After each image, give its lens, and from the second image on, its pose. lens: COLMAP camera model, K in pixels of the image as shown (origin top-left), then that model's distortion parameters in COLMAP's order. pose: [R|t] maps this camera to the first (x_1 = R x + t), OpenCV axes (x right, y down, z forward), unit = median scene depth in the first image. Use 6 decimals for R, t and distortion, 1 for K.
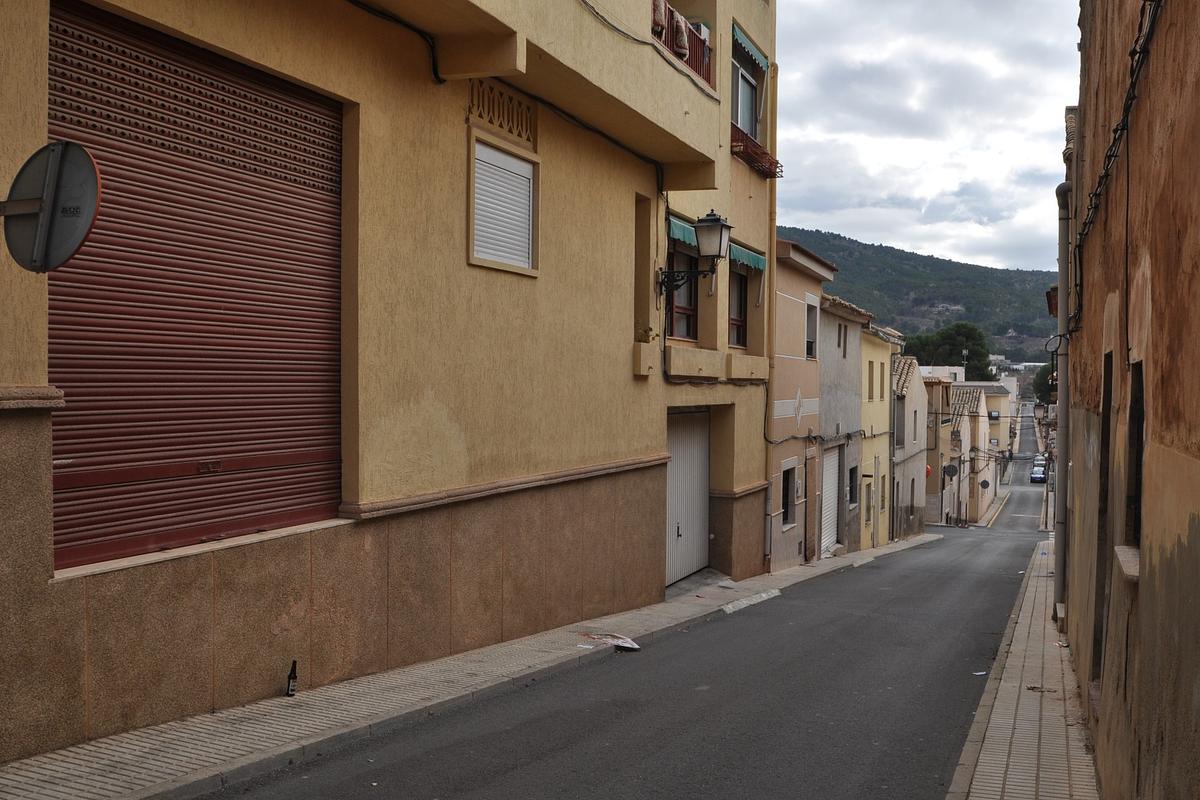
lens RADIAL K [[1178.9, 0, 599.7], [0, 1178.9, 423.2], [0, 0, 1]] dist [-0.074780, 0.007516]
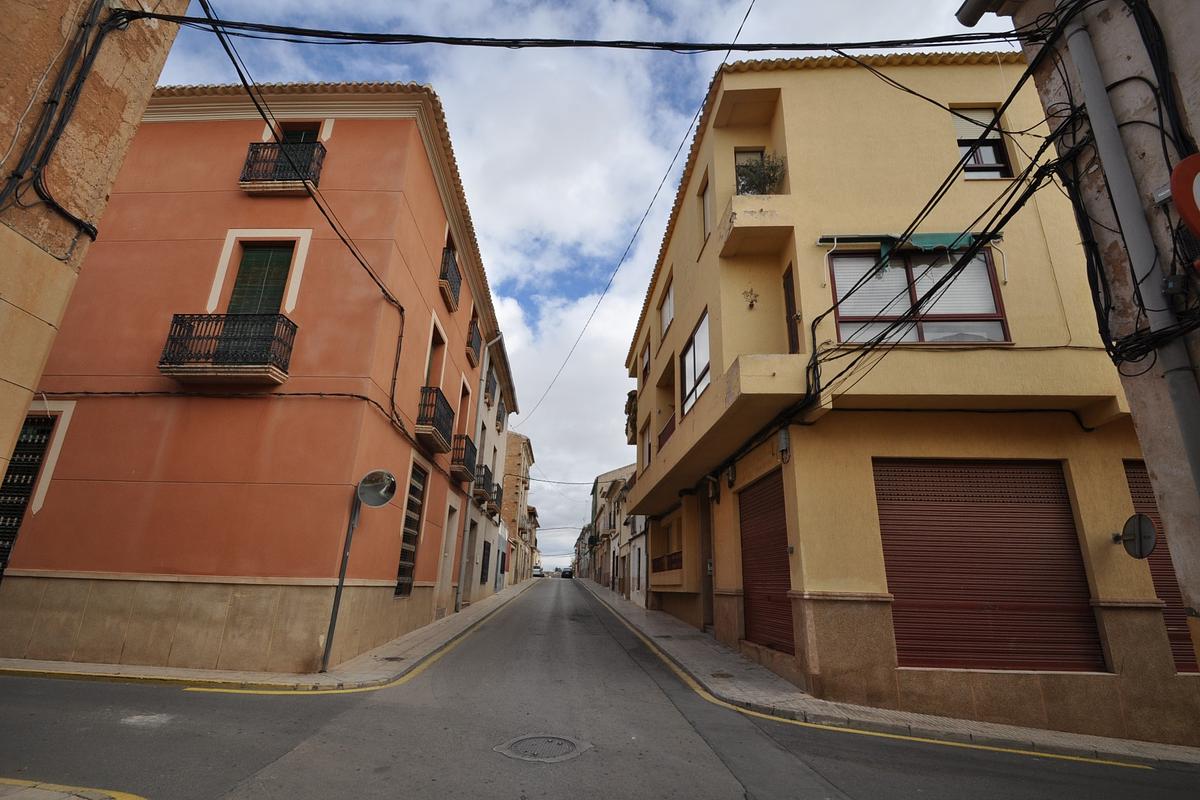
lens RADIAL K [[539.9, 0, 603.7], [0, 539.9, 417.4], [0, 0, 1]] dist [0.027752, -0.023557]
pose [[0.293250, -0.291697, -0.910449, 0.130255], [-0.055479, 0.945520, -0.320802, 0.013340], [0.954425, 0.144586, 0.261090, -0.197556]]
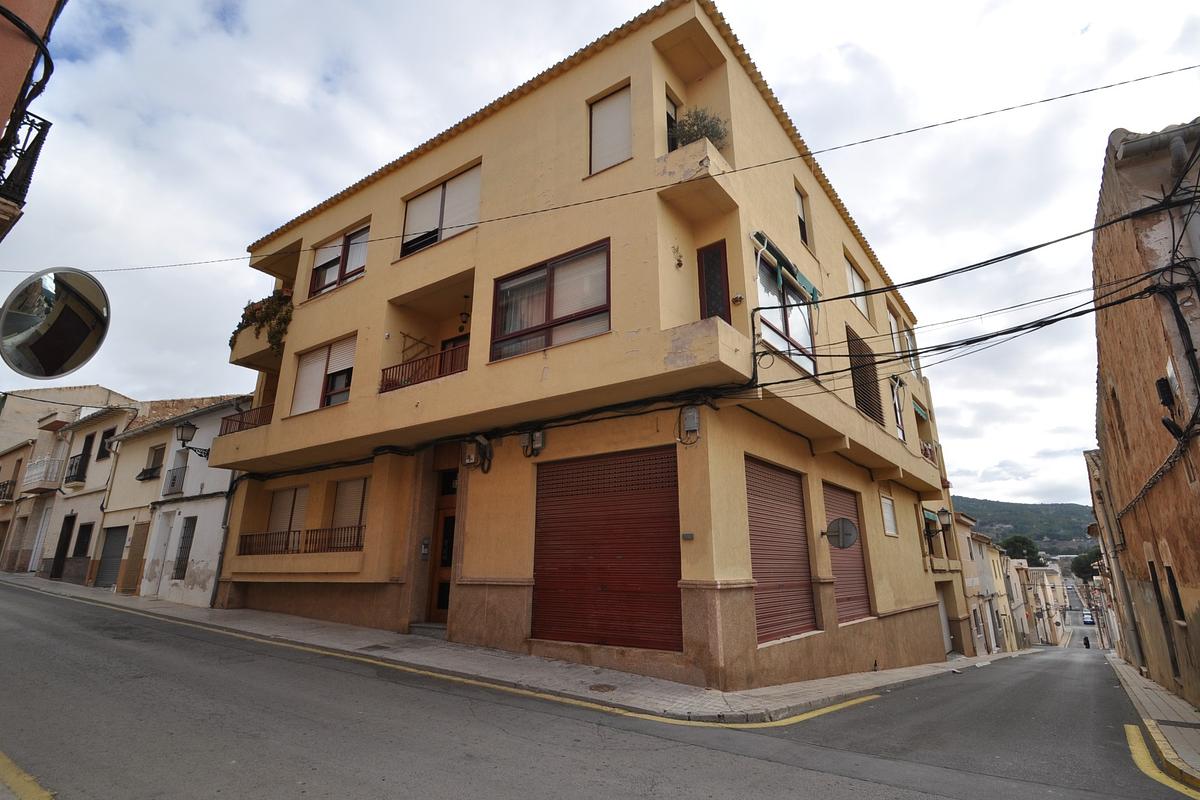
lens RADIAL K [[539.9, 0, 603.7], [0, 539.9, 417.4], [0, 0, 1]] dist [0.027752, -0.023557]
pose [[0.946785, -0.100101, -0.305906, -0.170646], [0.001924, 0.952153, -0.305616, 0.005052], [0.321862, 0.288764, 0.901676, -0.329968]]
